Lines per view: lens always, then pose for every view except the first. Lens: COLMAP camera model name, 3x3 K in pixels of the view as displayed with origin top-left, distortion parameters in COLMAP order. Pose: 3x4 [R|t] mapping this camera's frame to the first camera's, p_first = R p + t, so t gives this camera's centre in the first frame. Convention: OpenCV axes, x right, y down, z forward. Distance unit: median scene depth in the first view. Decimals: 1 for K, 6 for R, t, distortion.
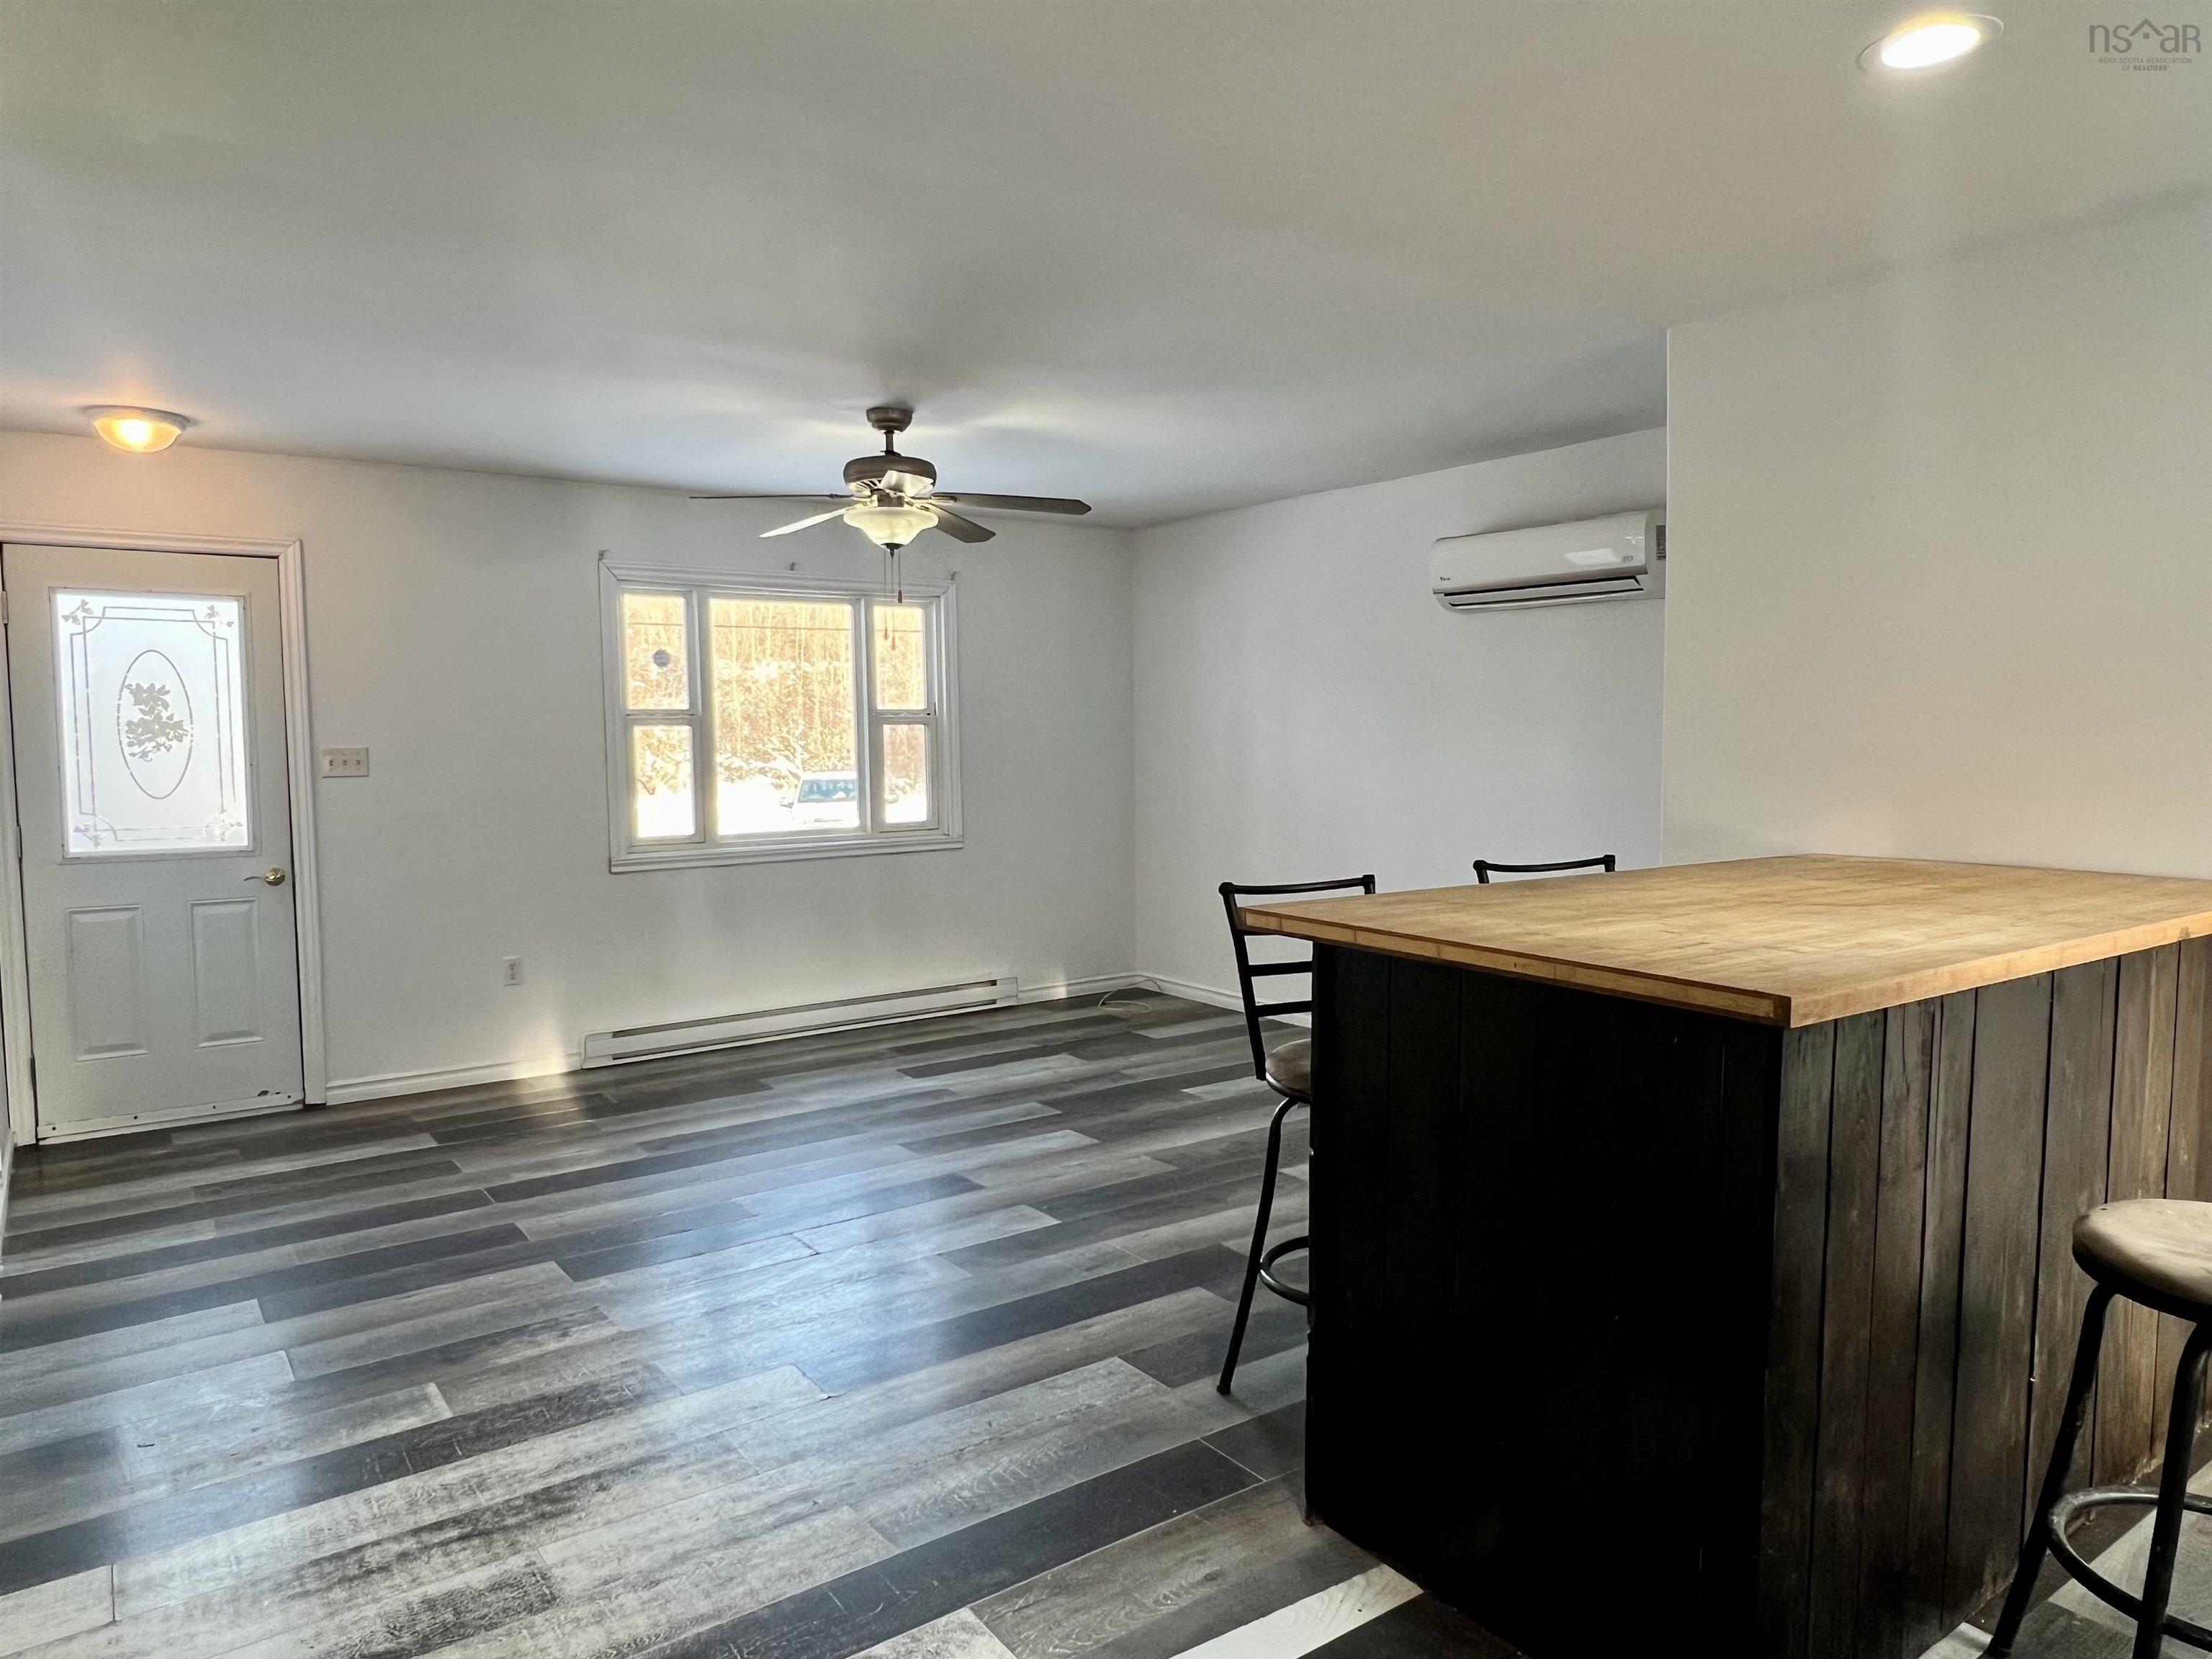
lens RADIAL K [[1421.3, 0, 1102.1], [0, 1421.3, 840.8], [0, 0, 1]] dist [-0.000461, -0.004412]
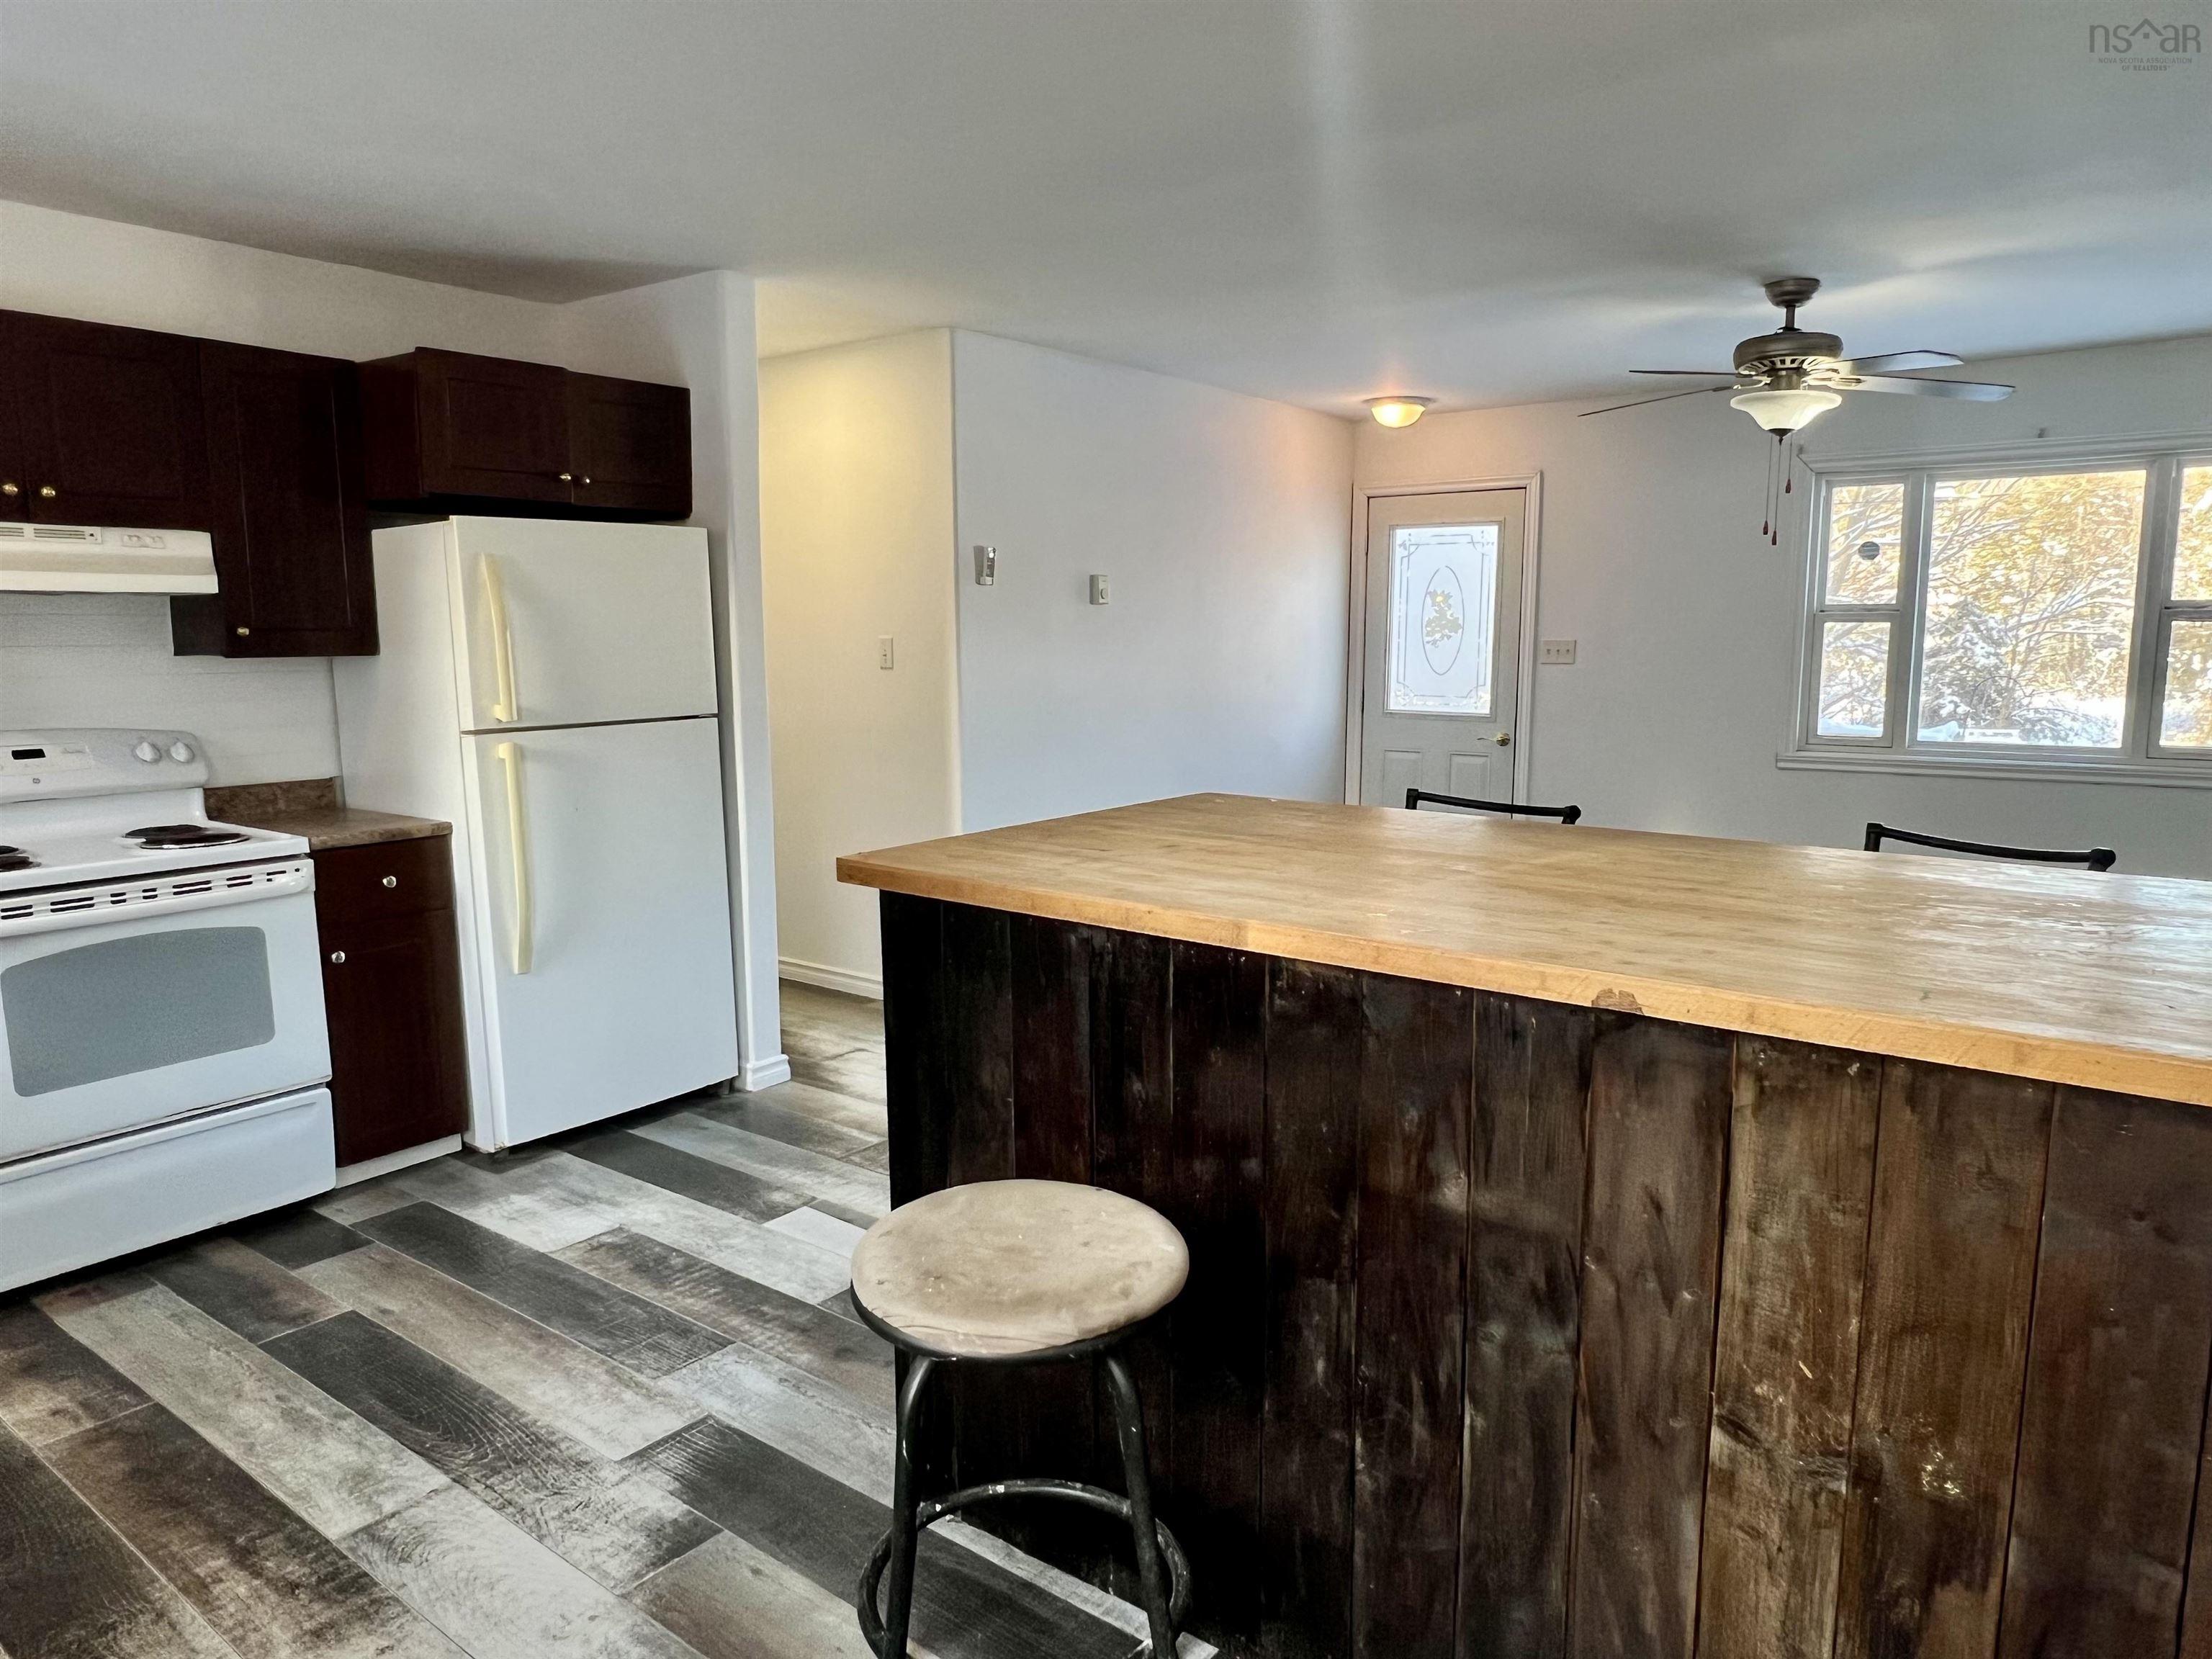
lens RADIAL K [[1435.9, 0, 1098.3], [0, 1435.9, 839.7], [0, 0, 1]] dist [-0.001336, -0.002700]
pose [[0.289093, 0.149344, -0.945580, 0.600825], [-0.073584, 0.988301, 0.133594, -0.034255], [0.954469, 0.030959, 0.296700, 0.283435]]
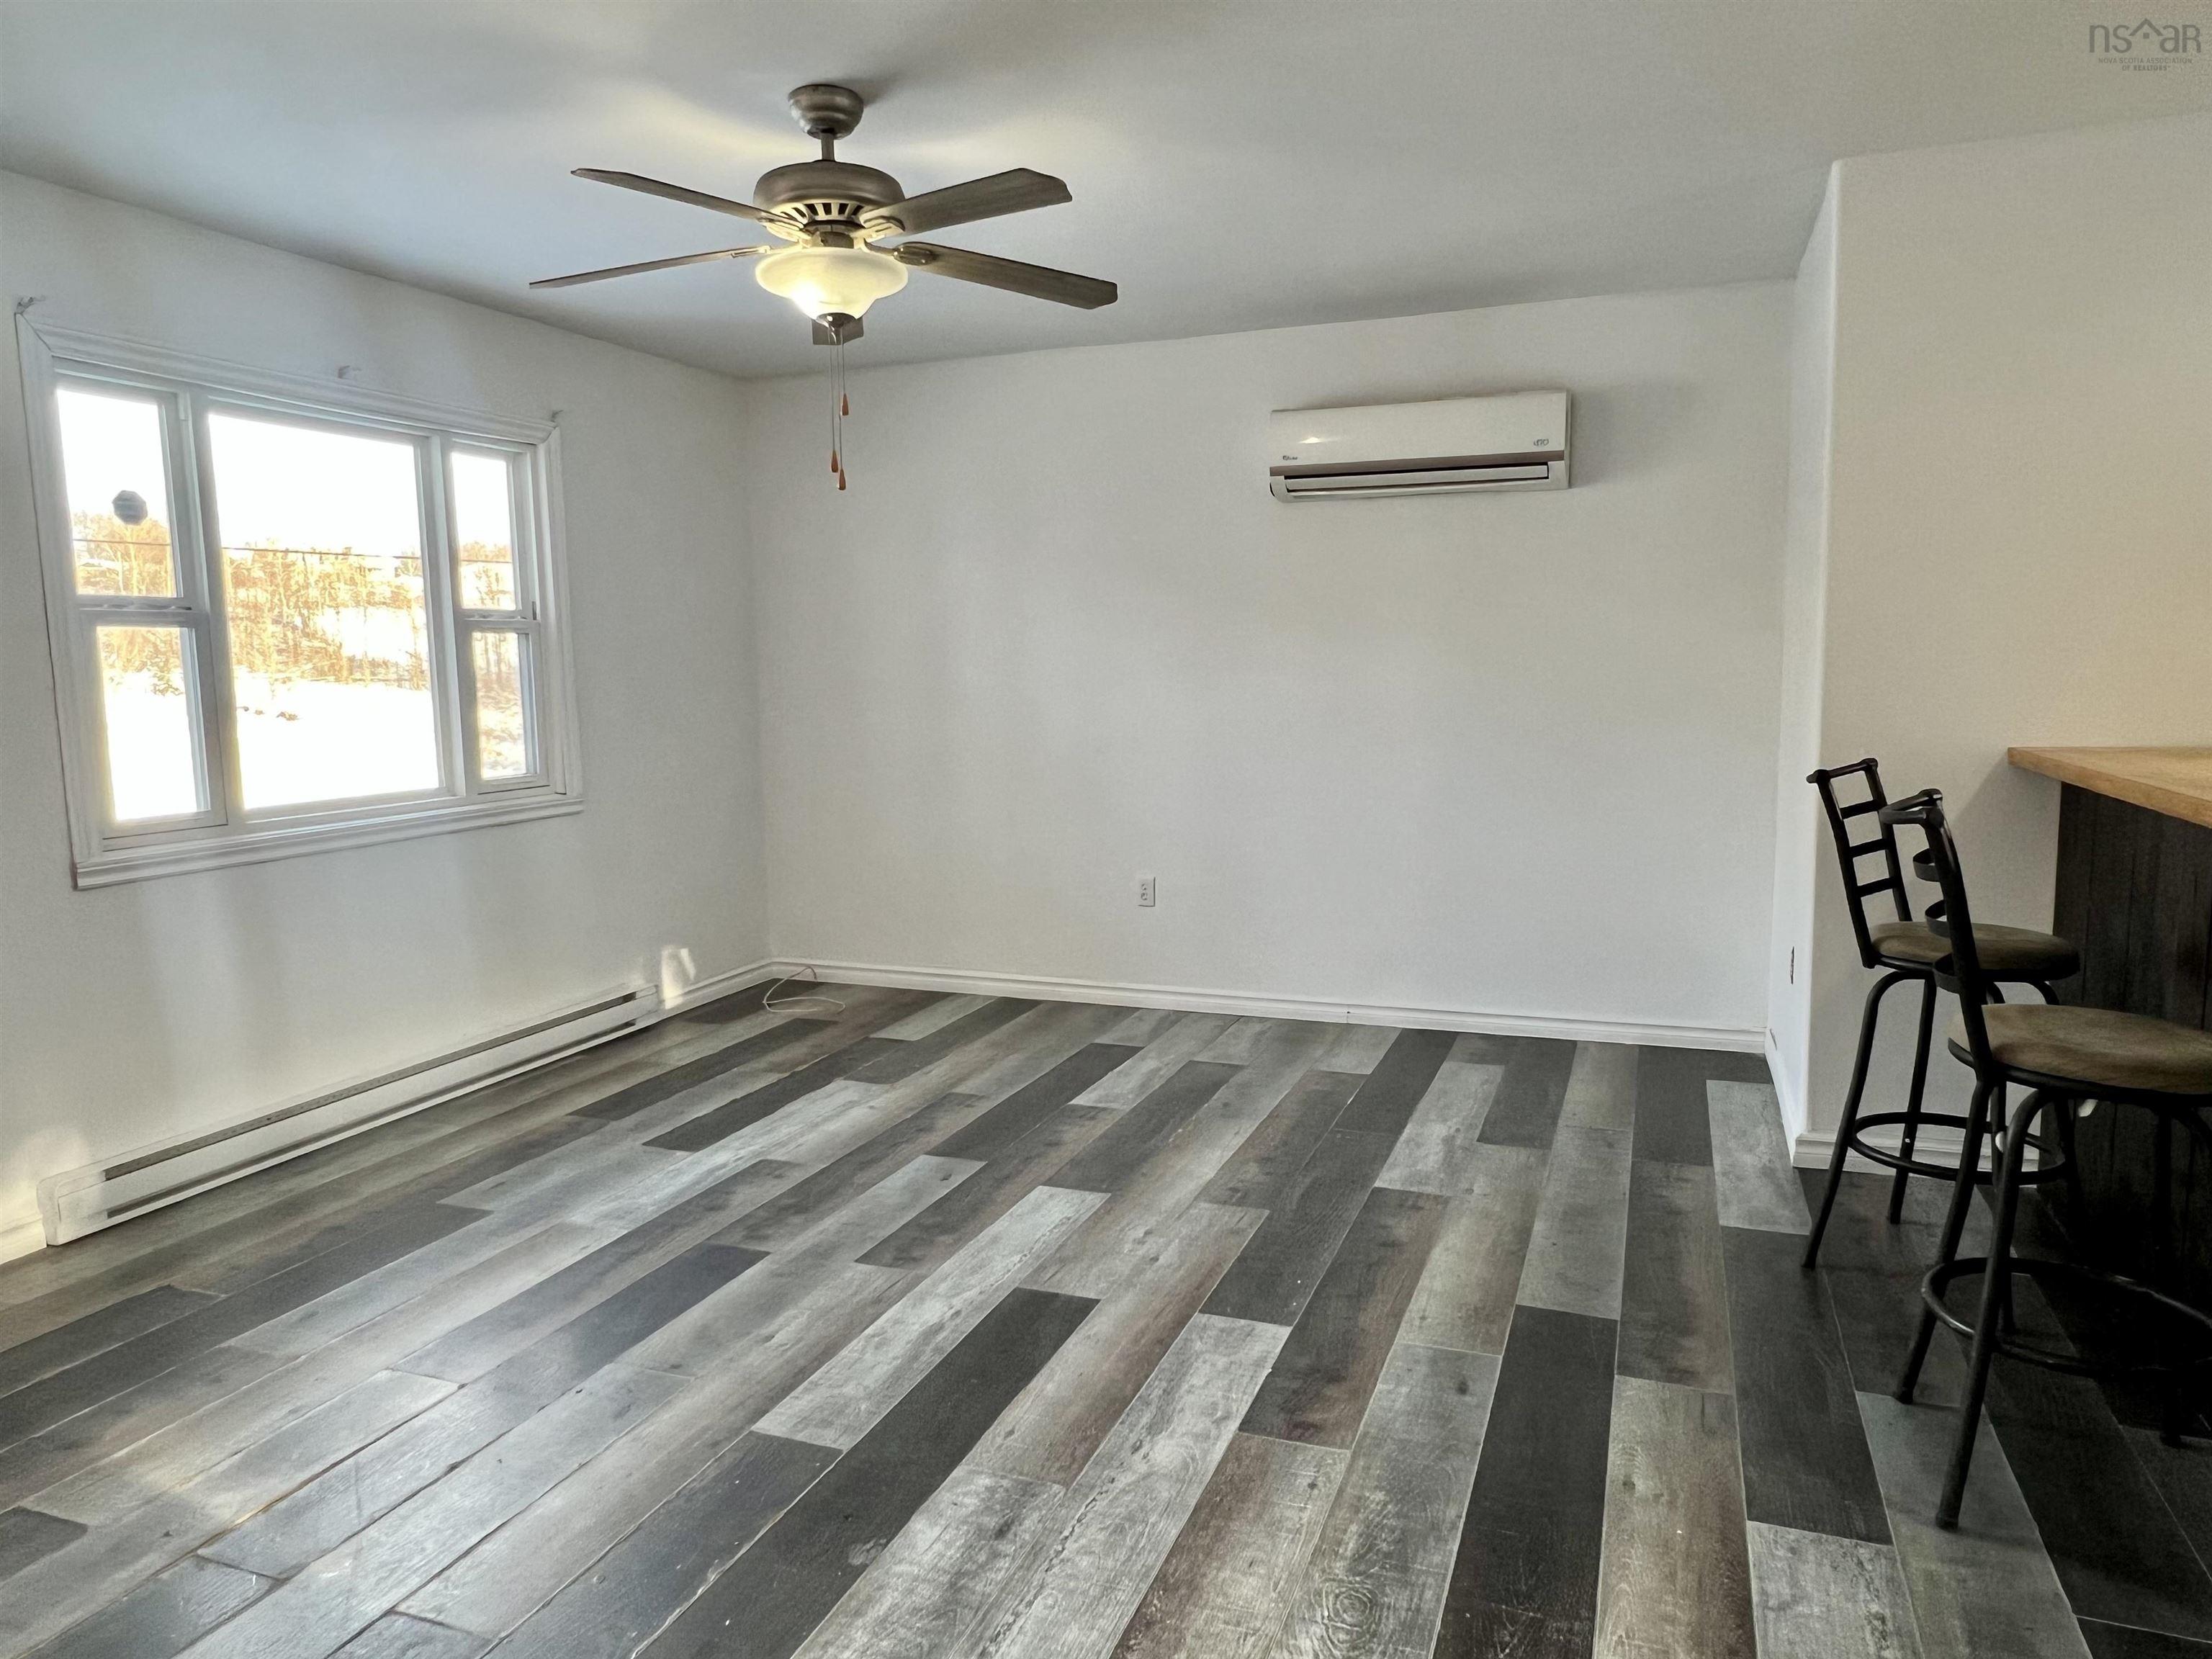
lens RADIAL K [[1434.5, 0, 1109.3], [0, 1434.5, 827.0], [0, 0, 1]] dist [0.000072, -0.002281]
pose [[0.838105, -0.066333, 0.541462, -0.376243], [0.050244, 0.997747, 0.044460, -0.007684], [-0.543191, -0.010057, 0.839549, 0.377903]]
